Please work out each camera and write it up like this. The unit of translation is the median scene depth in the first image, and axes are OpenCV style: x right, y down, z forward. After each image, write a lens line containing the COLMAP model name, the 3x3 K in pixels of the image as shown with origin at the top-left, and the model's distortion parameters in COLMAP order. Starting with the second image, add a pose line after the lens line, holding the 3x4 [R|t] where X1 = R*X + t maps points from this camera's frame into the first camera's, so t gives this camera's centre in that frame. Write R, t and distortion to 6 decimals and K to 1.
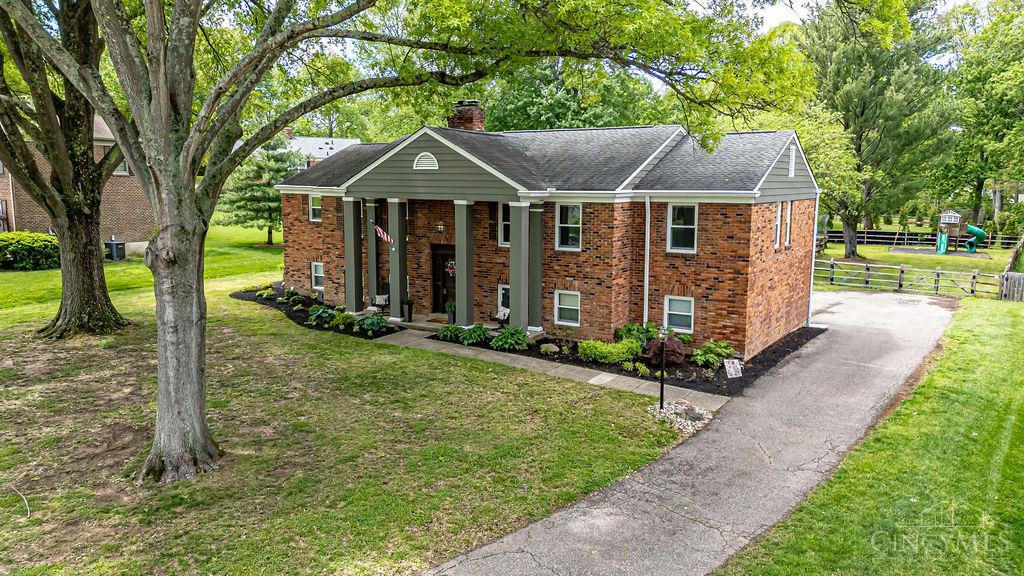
lens RADIAL K [[751.6, 0, 510.2], [0, 751.6, 284.4], [0, 0, 1]] dist [0.080501, -0.072770]
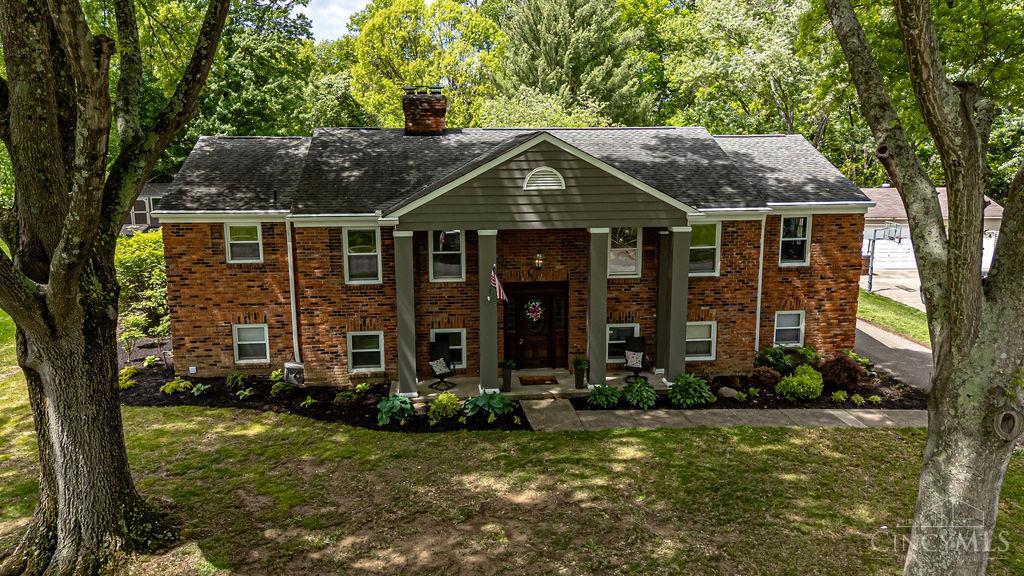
lens RADIAL K [[751.6, 0, 510.2], [0, 751.6, 284.4], [0, 0, 1]] dist [0.080501, -0.072770]
pose [[0.783734, -0.123049, 0.608785, -0.644522], [0.094173, 0.992389, 0.079347, -0.128677], [-0.613915, -0.004855, 0.789357, 0.452274]]
